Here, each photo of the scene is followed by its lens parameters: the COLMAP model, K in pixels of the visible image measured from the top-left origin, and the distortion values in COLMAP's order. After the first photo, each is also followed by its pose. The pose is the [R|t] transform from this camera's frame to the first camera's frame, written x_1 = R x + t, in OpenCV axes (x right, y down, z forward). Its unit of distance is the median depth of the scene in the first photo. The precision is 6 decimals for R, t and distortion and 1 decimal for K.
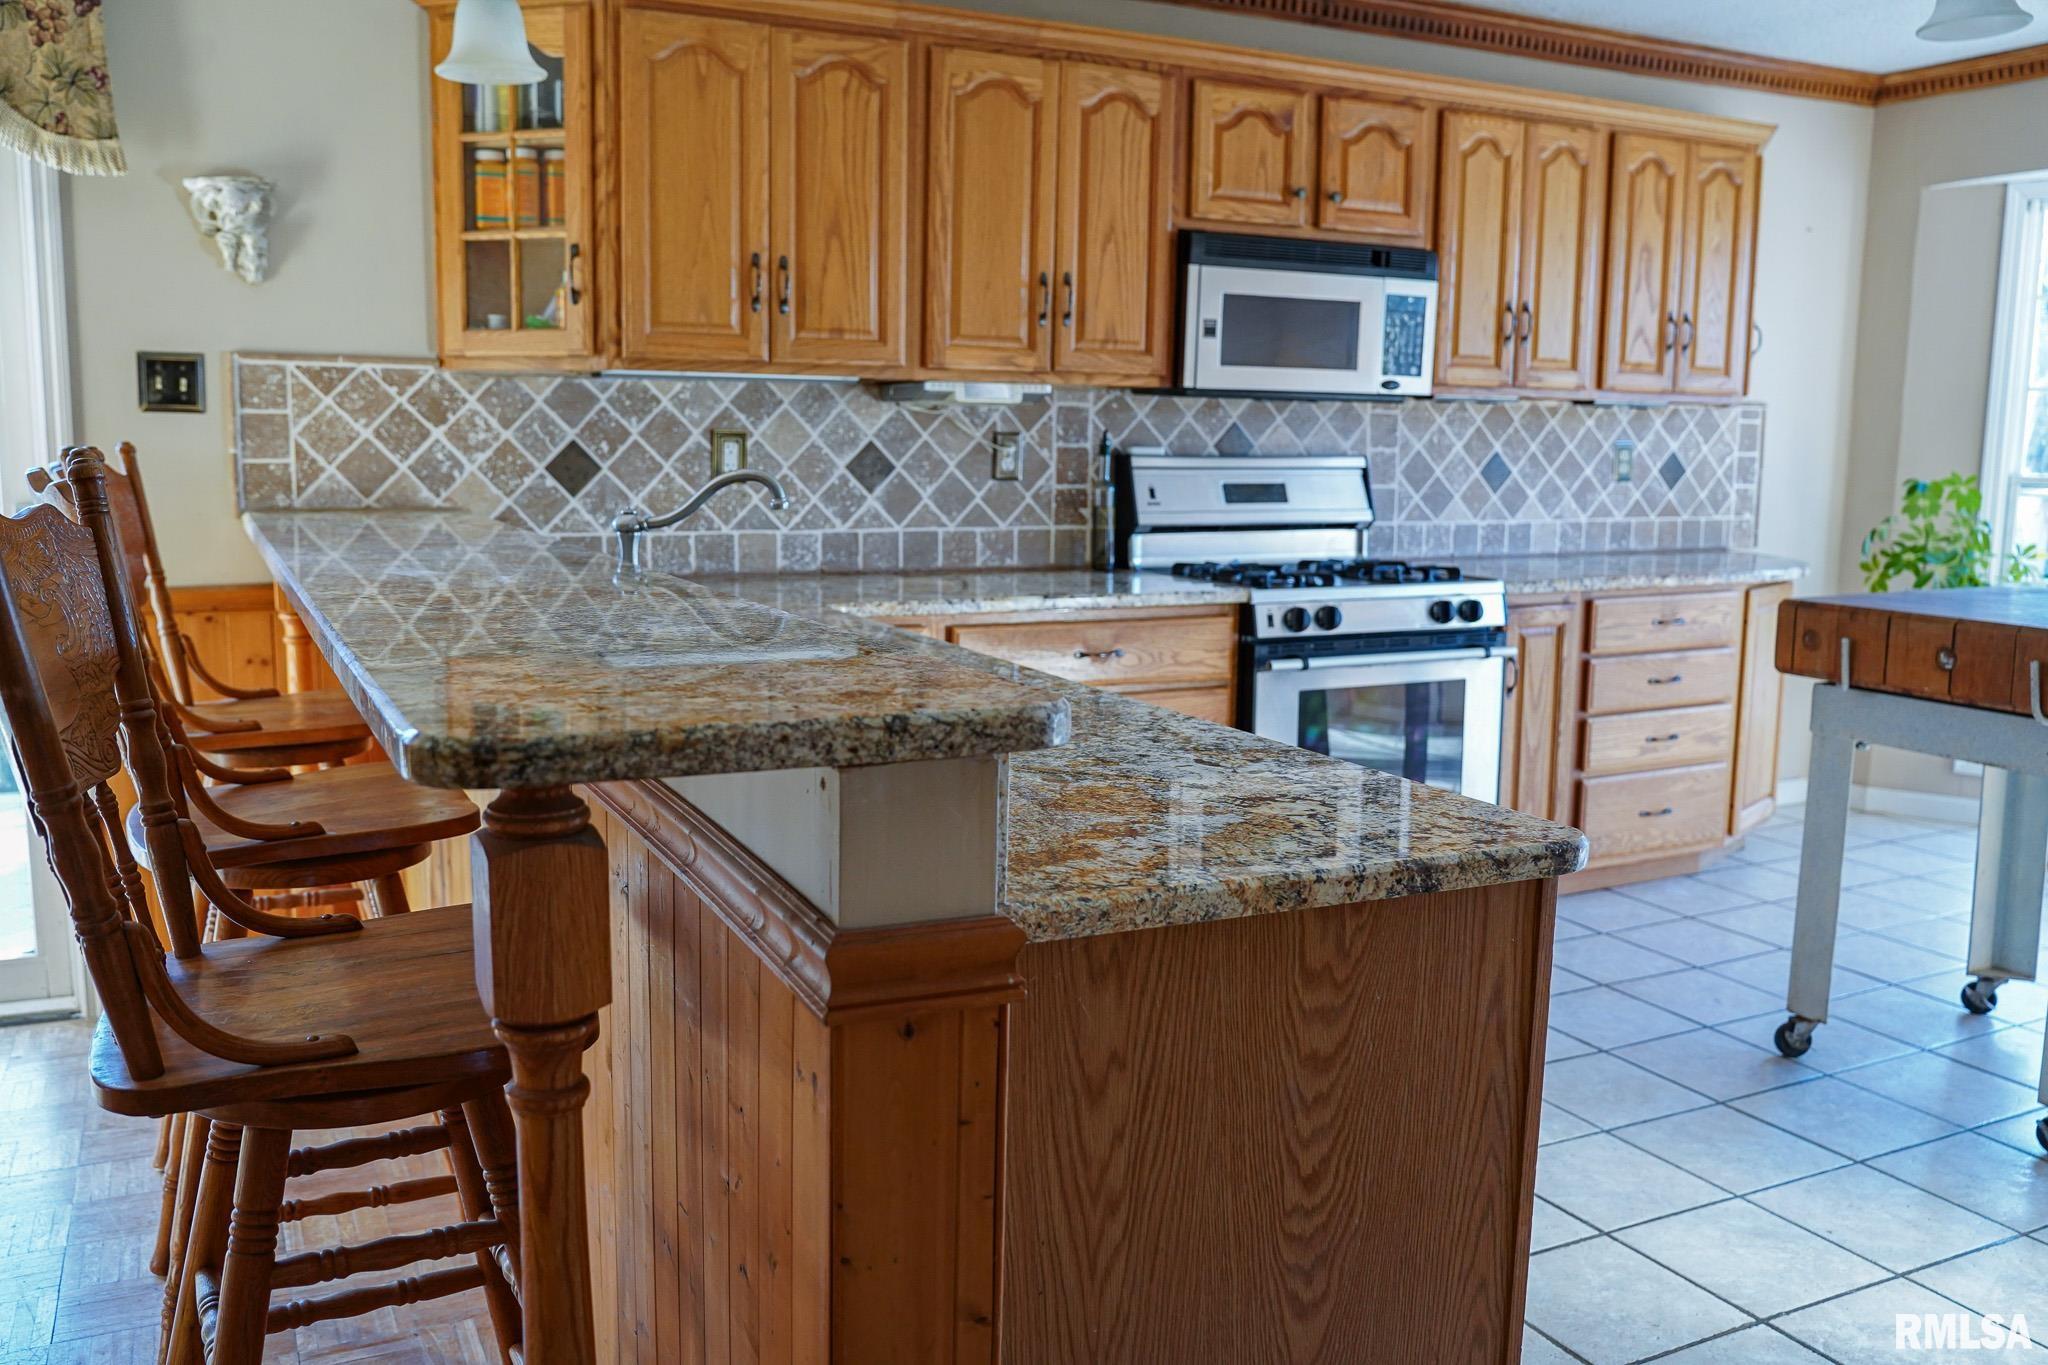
lens RADIAL K [[1687.3, 0, 1024.0], [0, 1687.3, 682.5], [0, 0, 1]] dist [-0.097822, 0.094966]
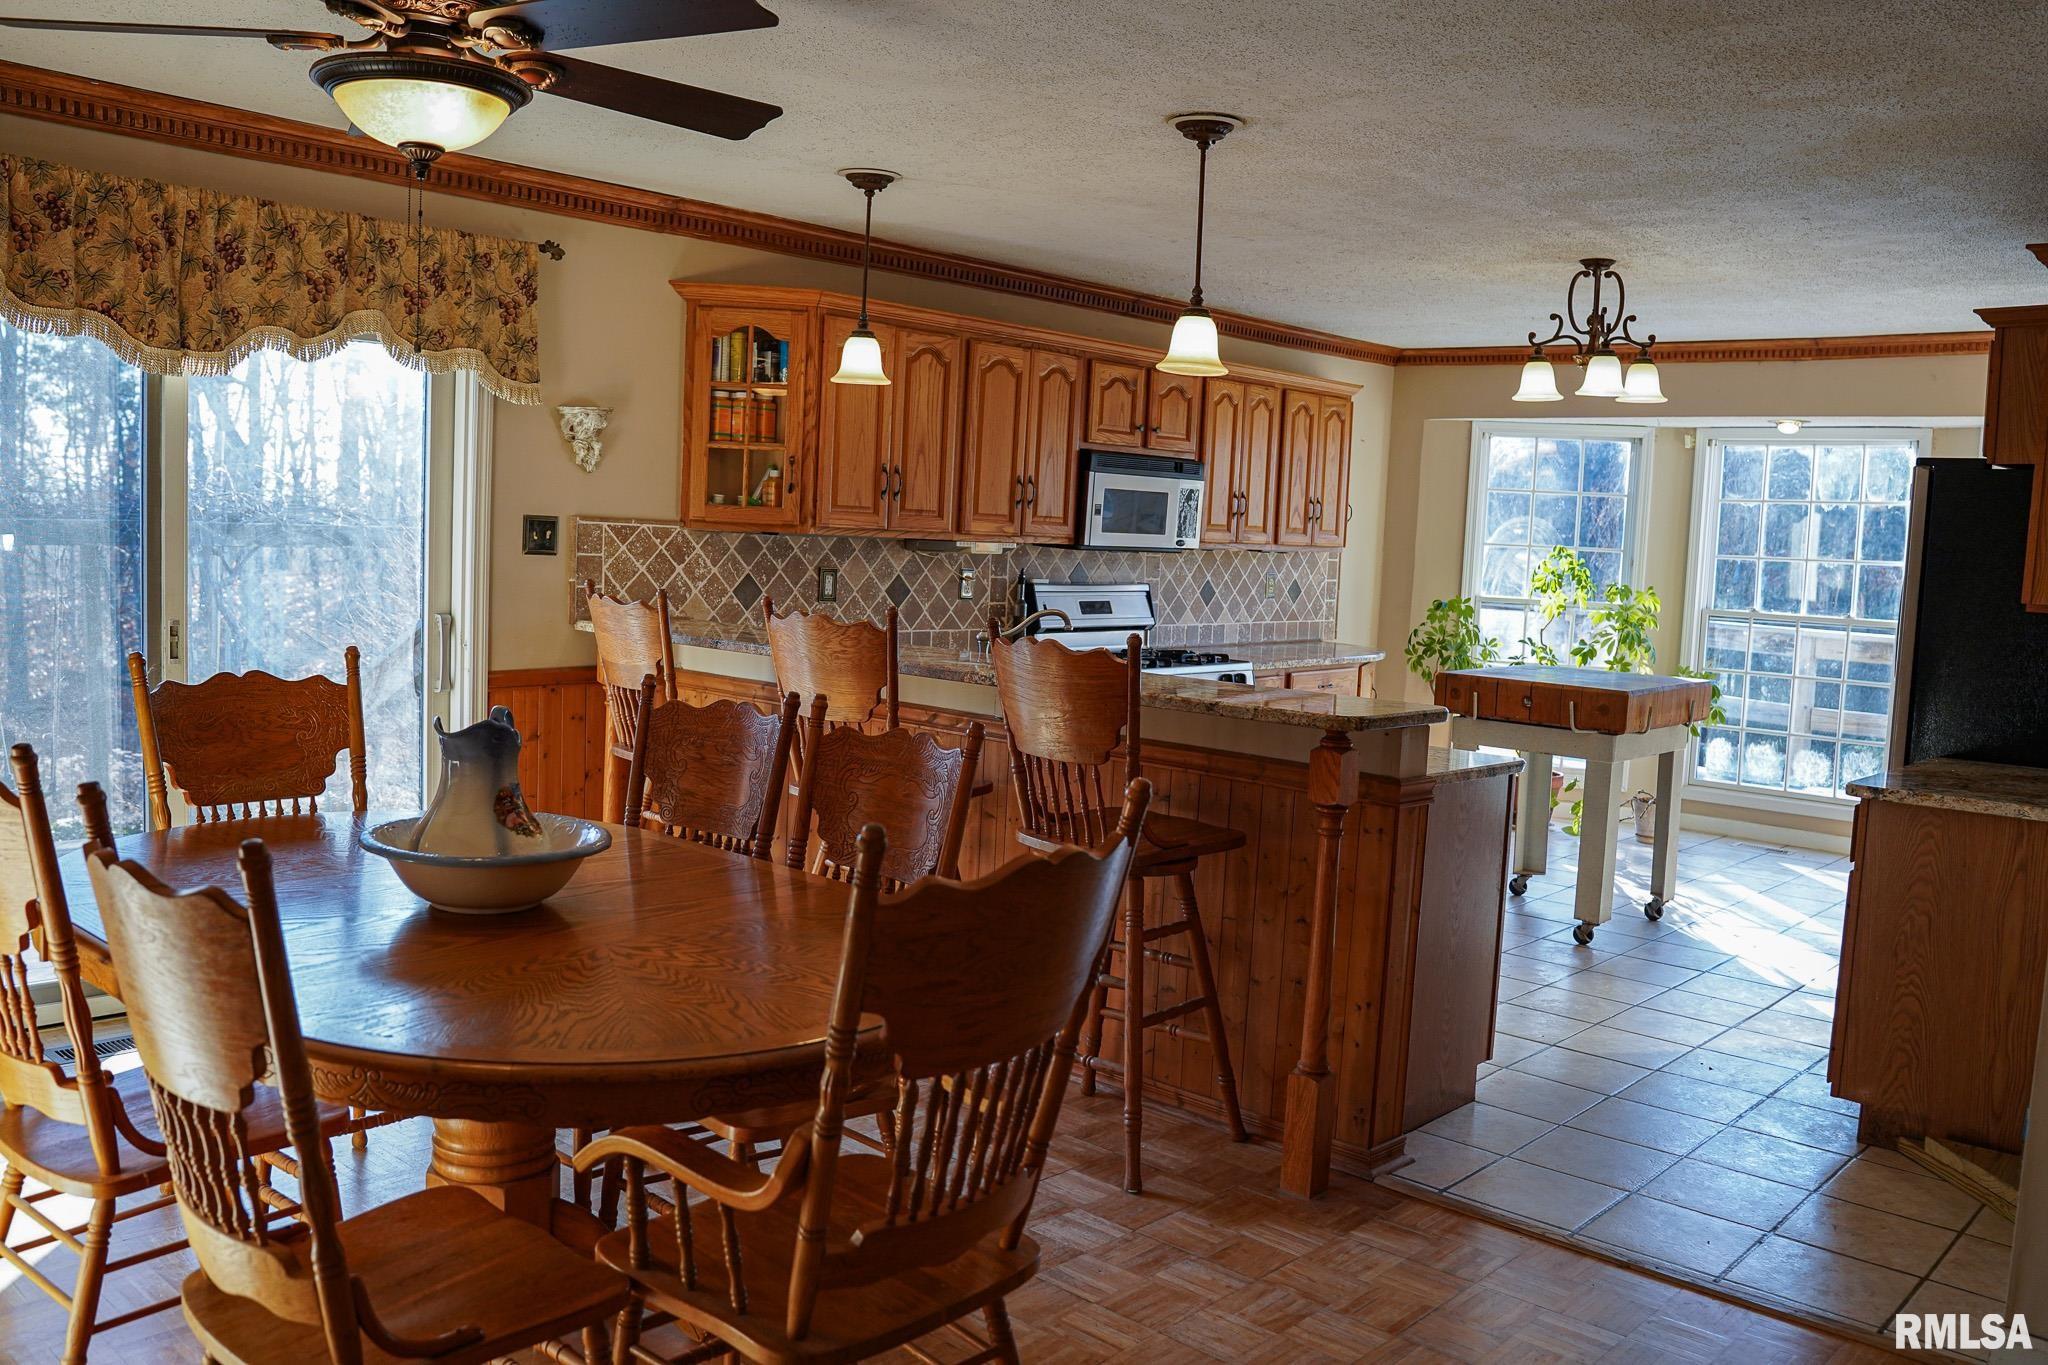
lens RADIAL K [[1654.3, 0, 1024.0], [0, 1654.3, 682.5], [0, 0, 1]] dist [-0.084509, 0.046938]
pose [[0.932947, -0.006603, 0.359953, -0.525437], [0.022269, 0.998976, -0.039391, 0.019590], [-0.359324, 0.044765, 0.932138, -0.461946]]
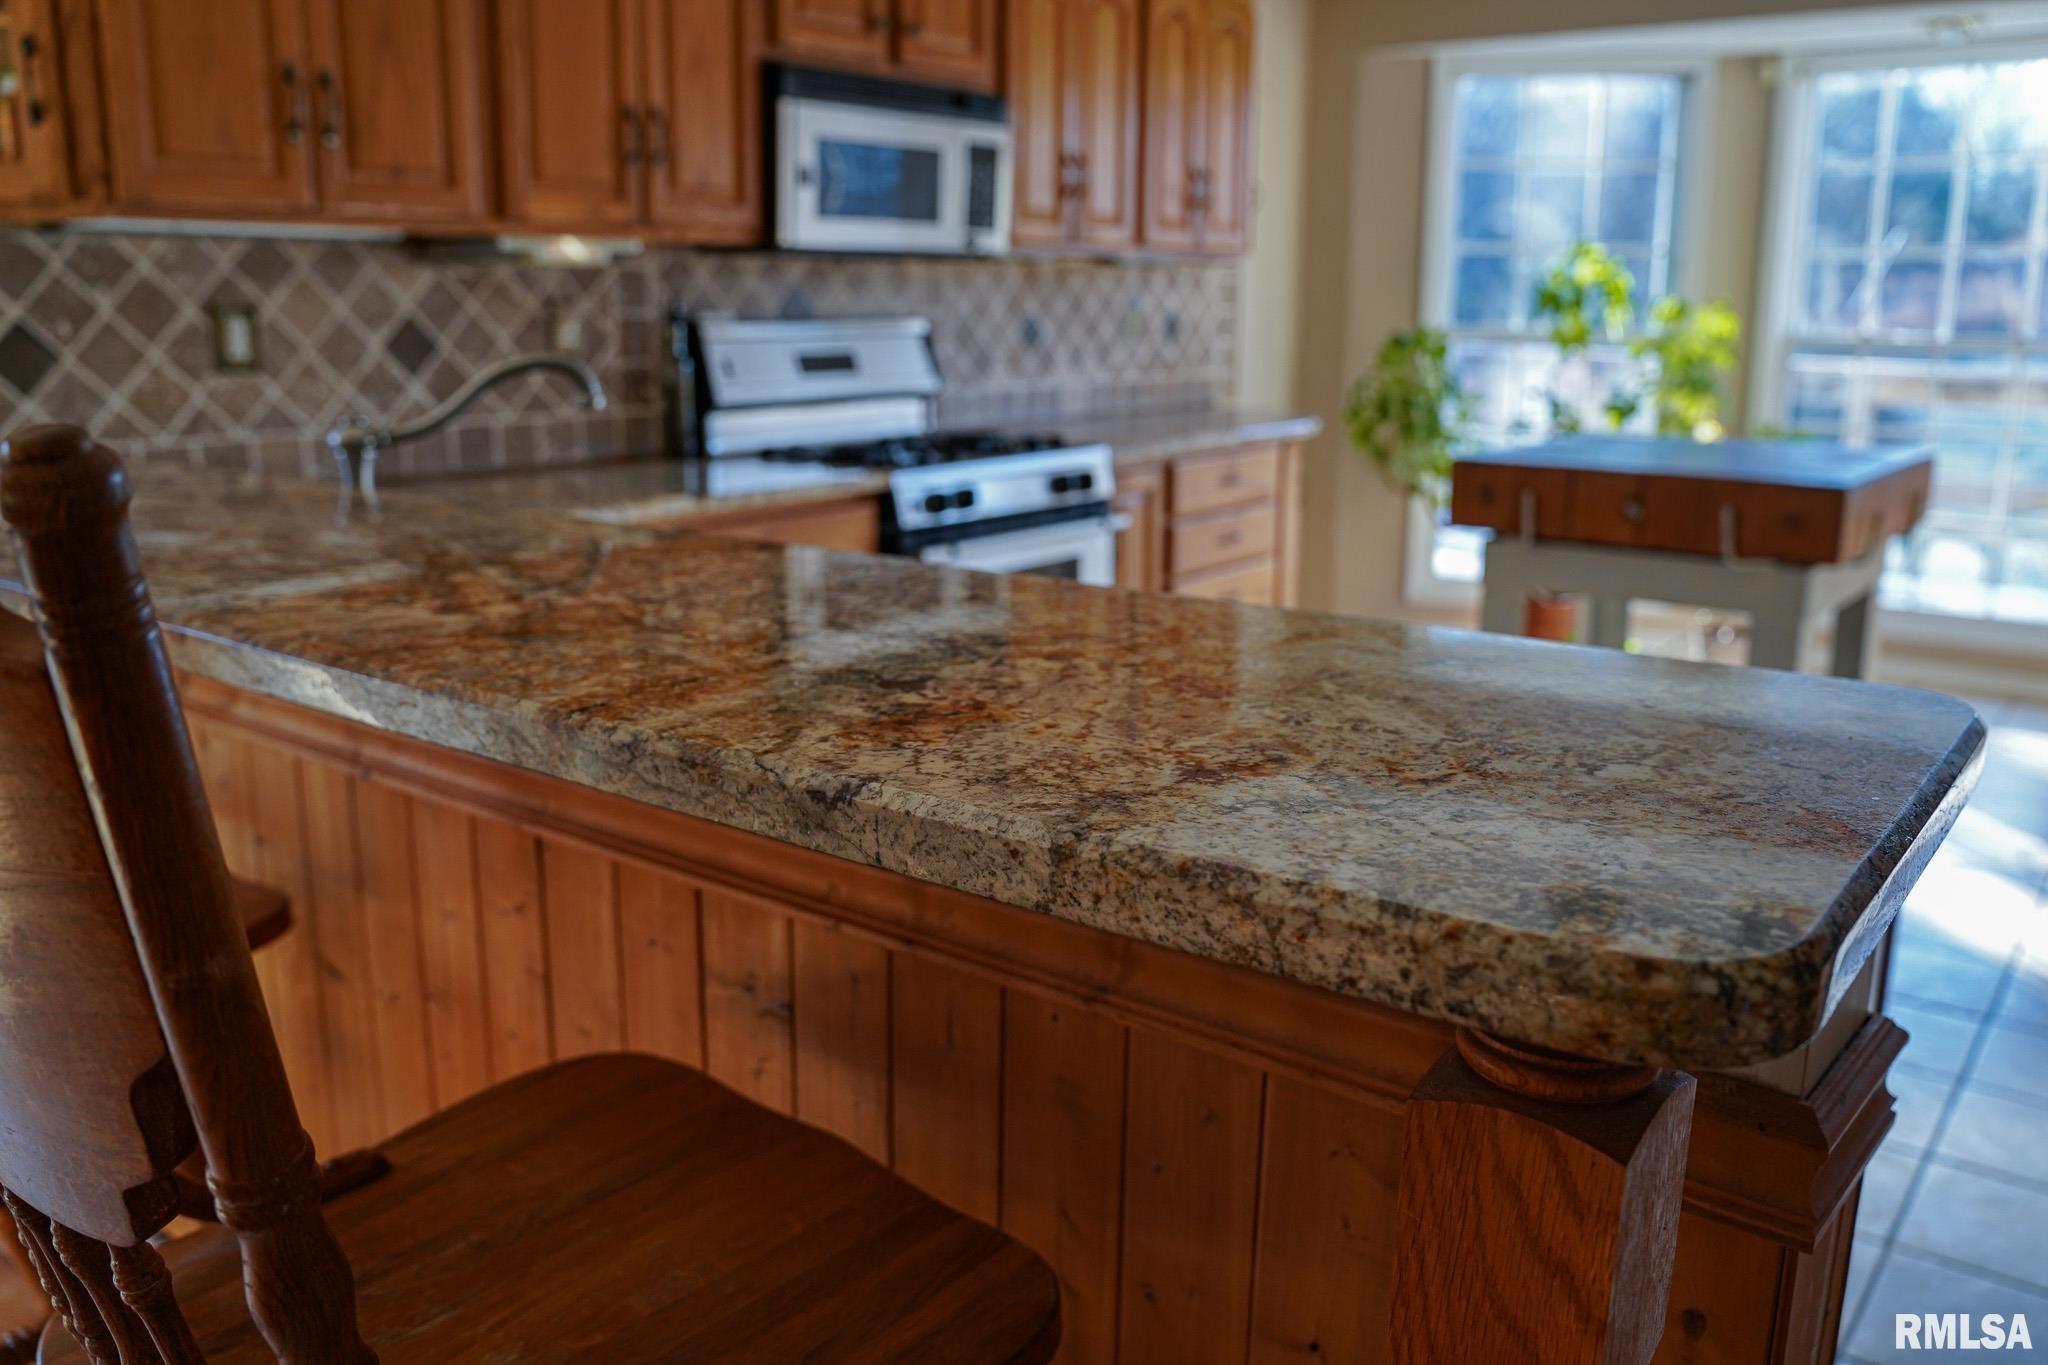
lens RADIAL K [[1654.3, 0, 1024.0], [0, 1654.3, 682.5], [0, 0, 1]] dist [-0.084509, 0.046938]
pose [[0.900124, -0.106647, 0.422378, -0.170122], [0.070863, 0.992503, 0.099585, -0.025216], [-0.429832, -0.059708, 0.900932, 0.161568]]
